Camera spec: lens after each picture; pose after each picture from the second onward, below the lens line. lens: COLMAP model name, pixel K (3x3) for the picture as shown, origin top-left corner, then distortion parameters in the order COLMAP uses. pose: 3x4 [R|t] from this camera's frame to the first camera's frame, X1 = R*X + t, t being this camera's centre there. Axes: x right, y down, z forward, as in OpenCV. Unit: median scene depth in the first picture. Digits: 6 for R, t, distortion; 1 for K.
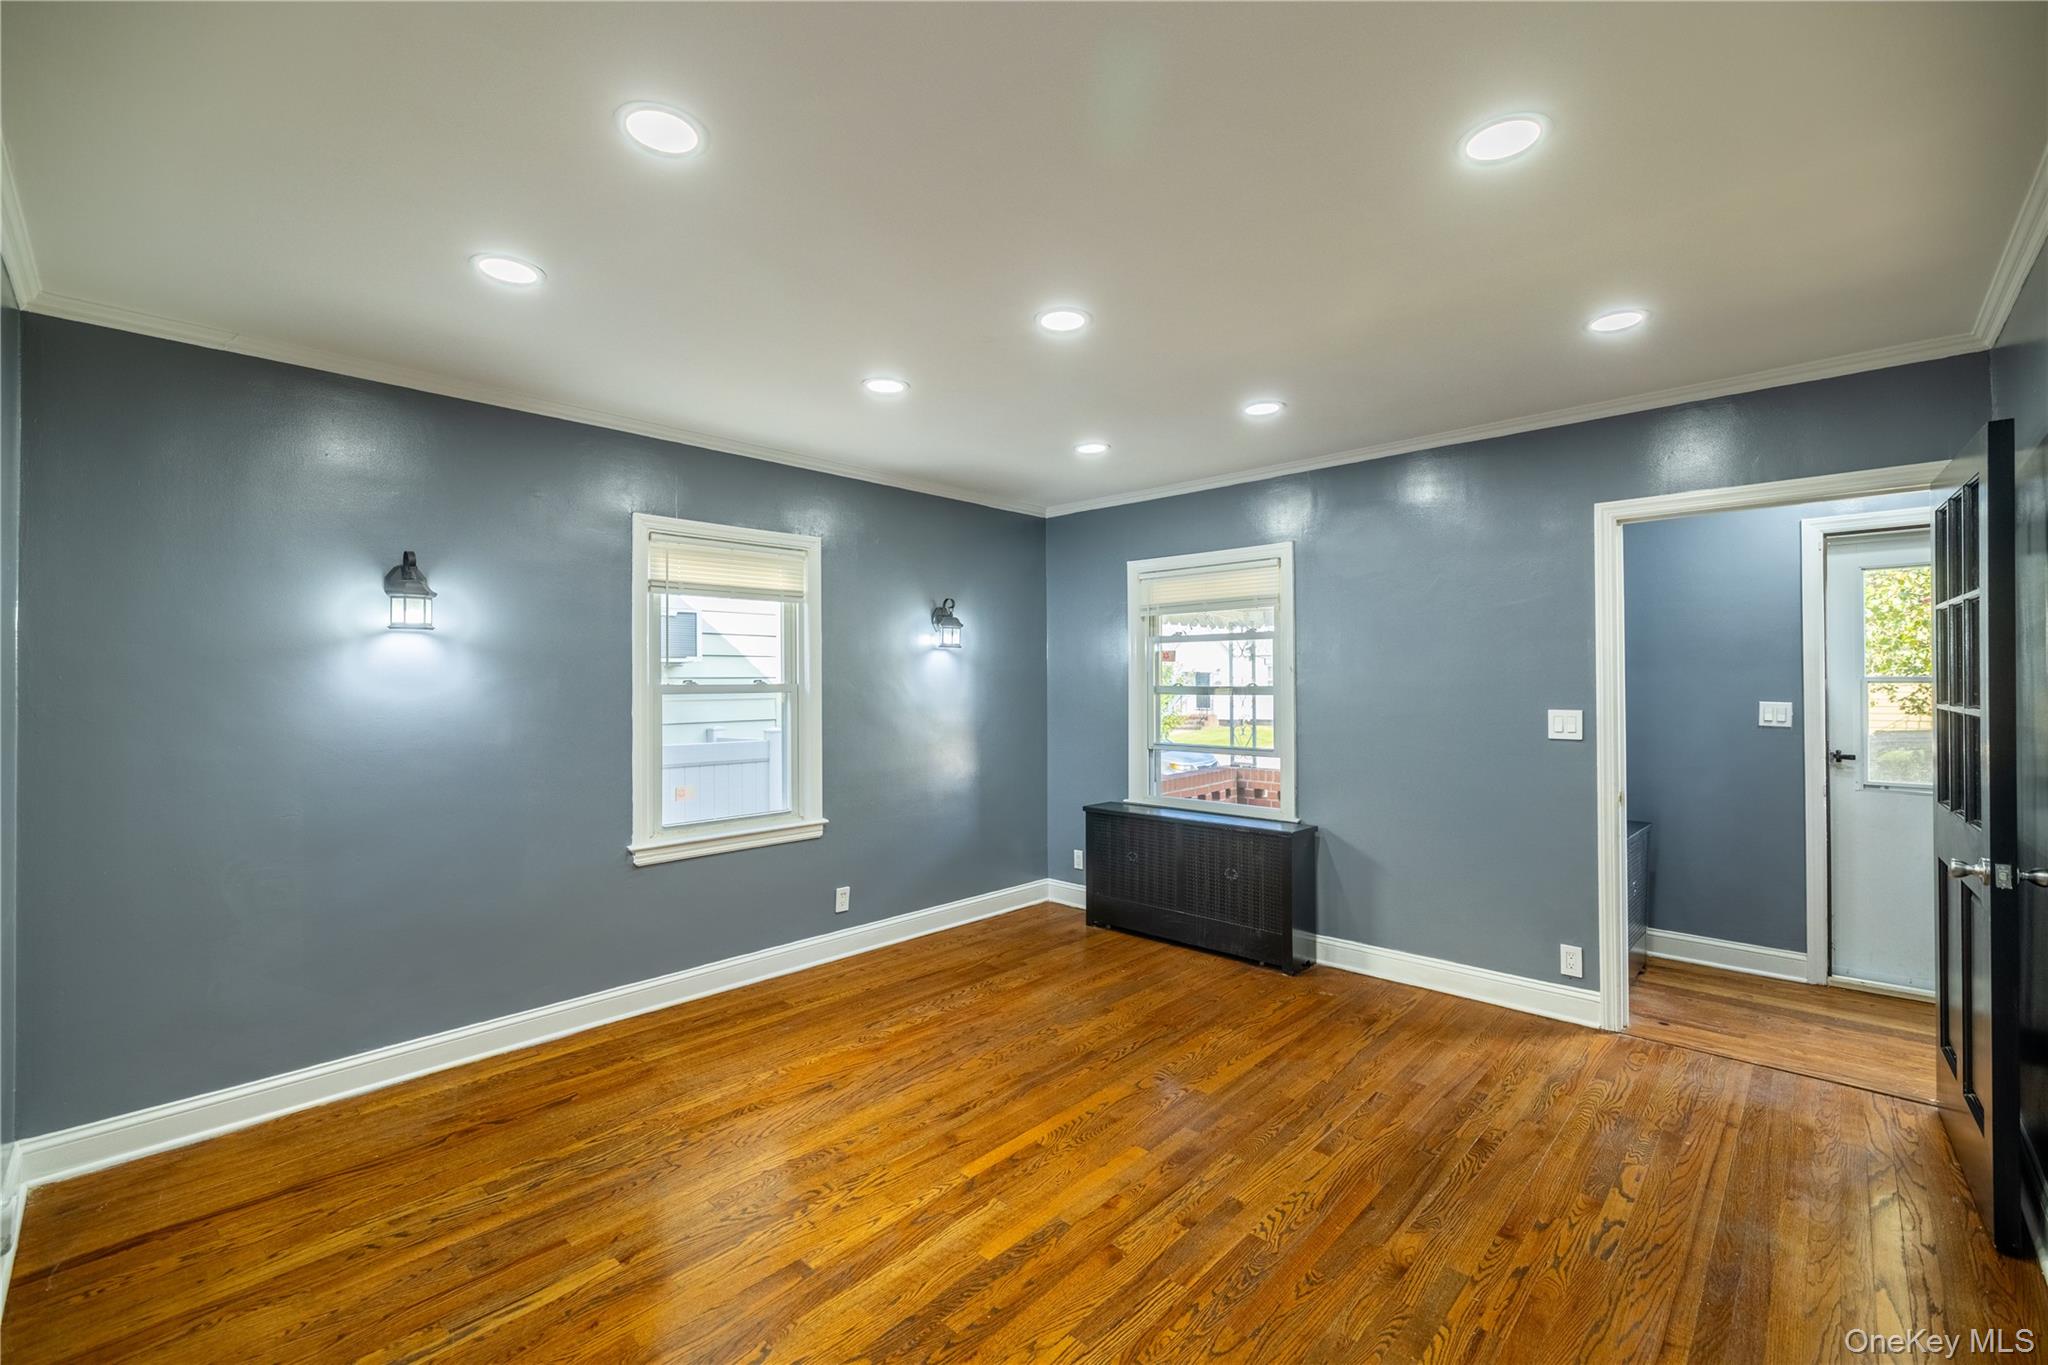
lens RADIAL K [[862.2, 0, 1025.5], [0, 862.2, 674.8], [0, 0, 1]] dist [0.004453, -0.000972]
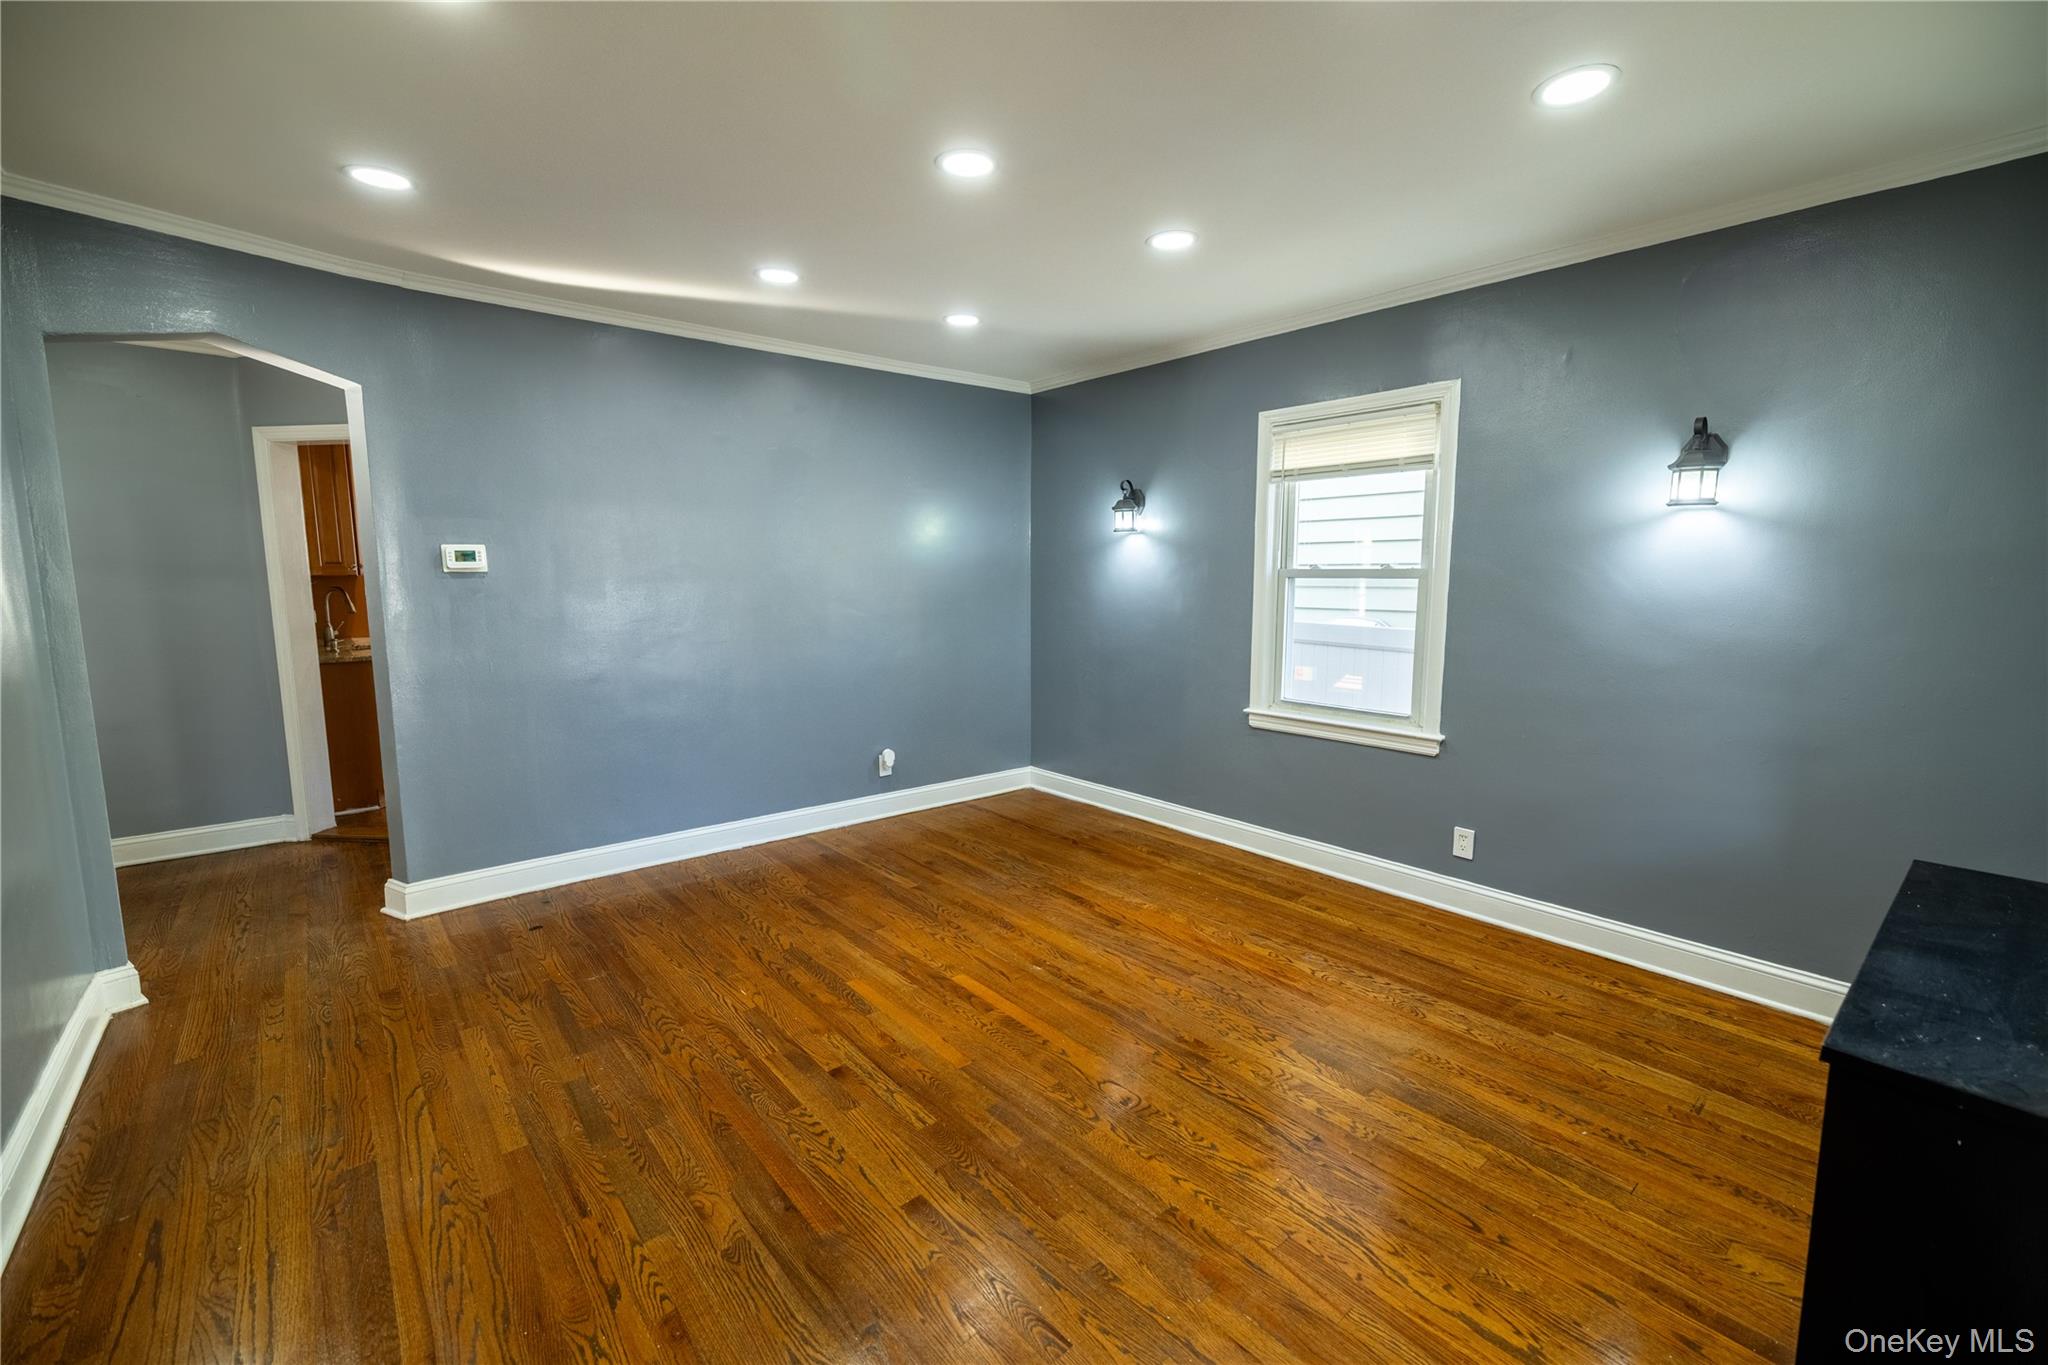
lens RADIAL K [[862.2, 0, 1039.0], [0, 862.2, 675.0], [0, 0, 1]] dist [0.004453, -0.000972]
pose [[-0.109839, 0.121834, -0.986454, 0.813016], [0.008074, 0.992536, 0.121686, 0.010911], [0.993917, 0.005401, -0.110003, 0.958220]]
